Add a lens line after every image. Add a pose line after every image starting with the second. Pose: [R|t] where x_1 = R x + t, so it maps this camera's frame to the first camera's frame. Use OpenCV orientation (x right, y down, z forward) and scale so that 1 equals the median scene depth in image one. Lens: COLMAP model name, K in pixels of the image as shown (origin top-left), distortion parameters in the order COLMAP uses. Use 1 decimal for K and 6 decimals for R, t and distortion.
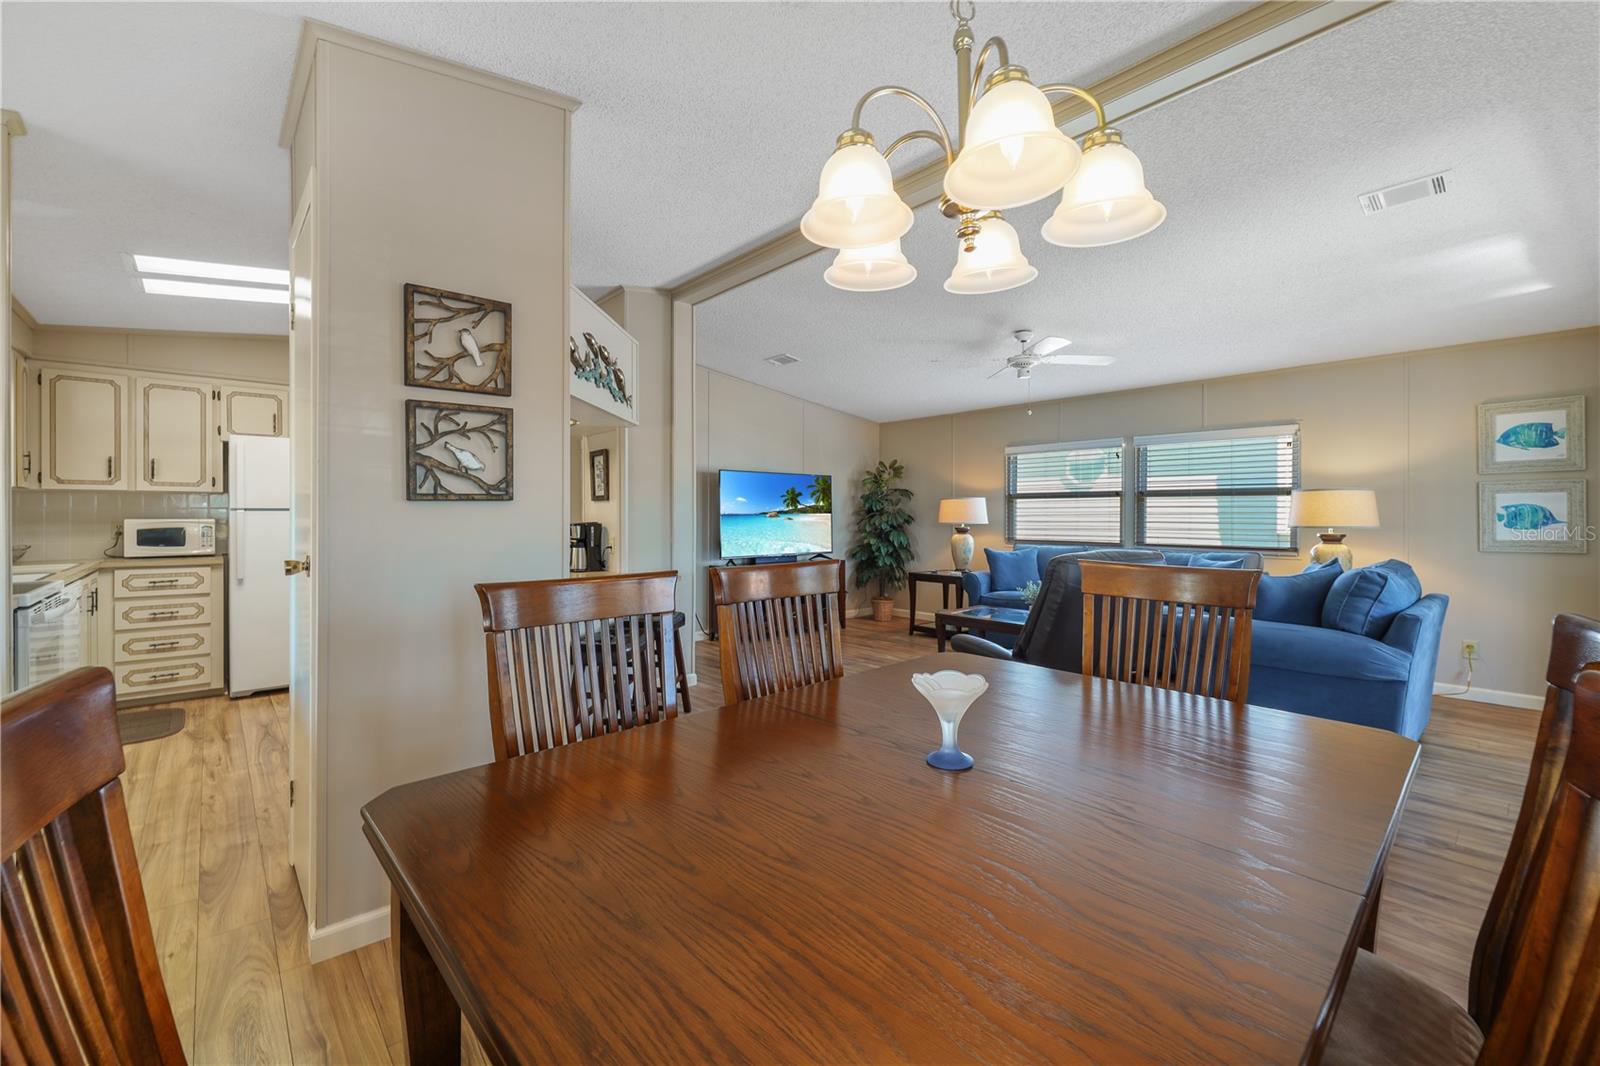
lens RADIAL K [[655.2, 0, 799.2], [0, 655.2, 535.0], [0, 0, 1]] dist [0.001772, 0.000096]
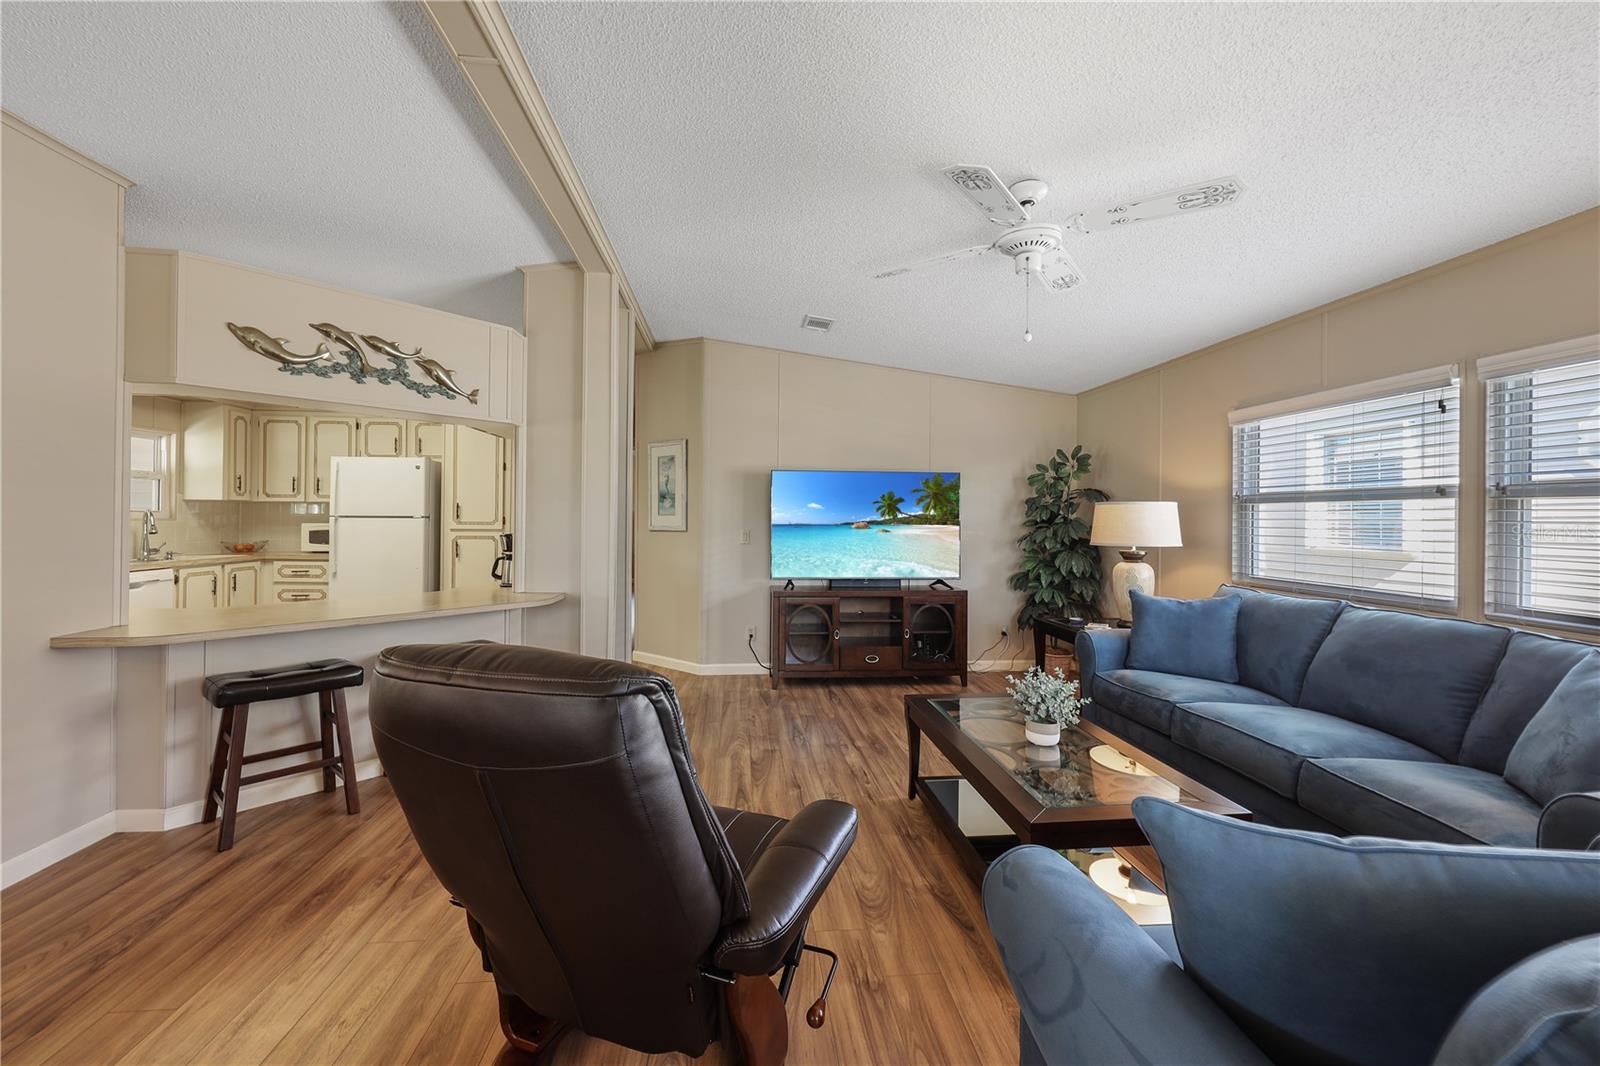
lens RADIAL K [[655.2, 0, 797.9], [0, 655.2, 519.9], [0, 0, 1]] dist [0.001772, 0.000096]
pose [[0.797926, 0.008340, -0.602697, 0.396713], [-0.028972, 0.999279, -0.024529, -0.018264], [0.602058, 0.037034, 0.797593, 0.364637]]
